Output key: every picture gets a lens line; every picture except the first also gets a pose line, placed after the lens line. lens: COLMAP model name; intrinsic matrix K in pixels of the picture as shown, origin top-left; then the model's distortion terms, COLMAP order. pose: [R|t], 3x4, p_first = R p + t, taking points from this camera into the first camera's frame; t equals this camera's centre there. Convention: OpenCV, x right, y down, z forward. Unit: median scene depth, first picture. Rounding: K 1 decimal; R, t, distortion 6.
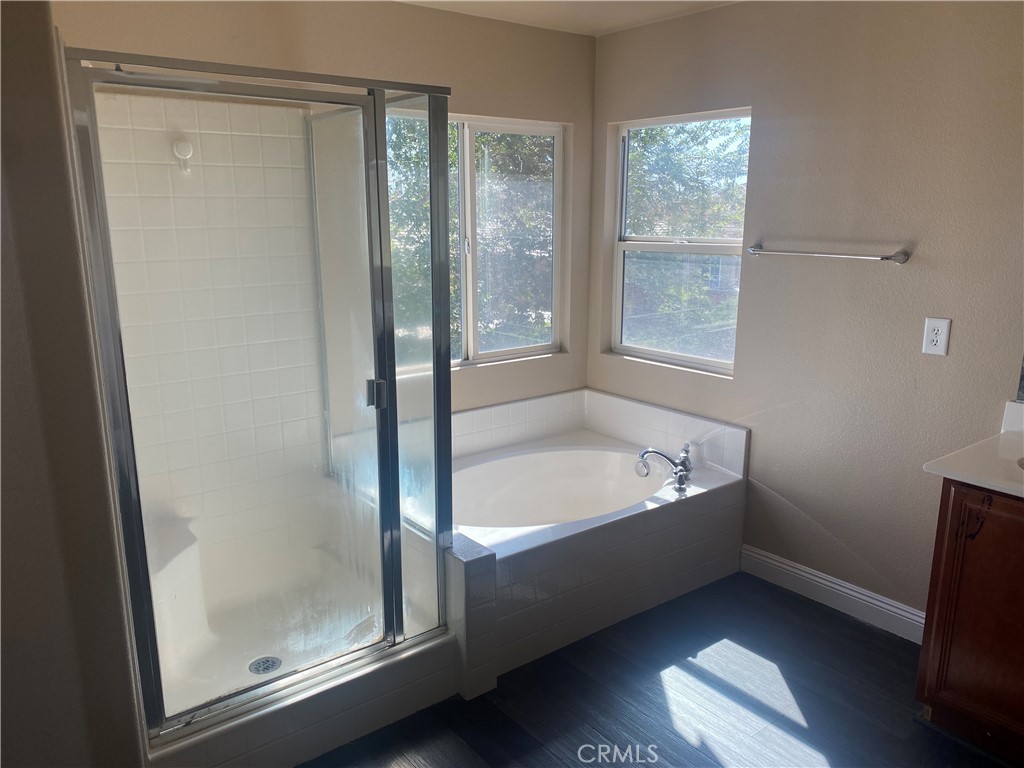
lens RADIAL K [[779.9, 0, 511.9], [0, 779.9, 381.4], [0, 0, 1]] dist [-0.004955, -0.011638]
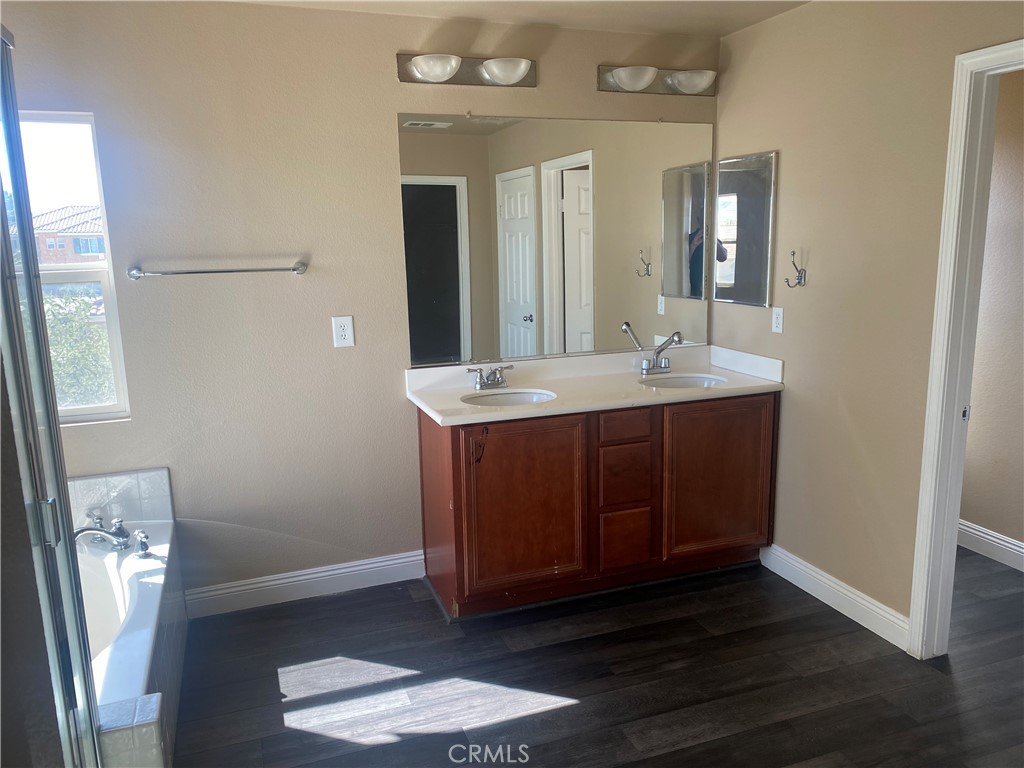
lens RADIAL K [[779.9, 0, 513.7], [0, 779.9, 386.8], [0, 0, 1]] dist [-0.004955, -0.011638]
pose [[0.280245, -0.193264, 0.940272, -0.512290], [0.221103, 0.966181, 0.132690, -0.074872], [-0.934118, 0.170711, 0.313499, 0.384398]]
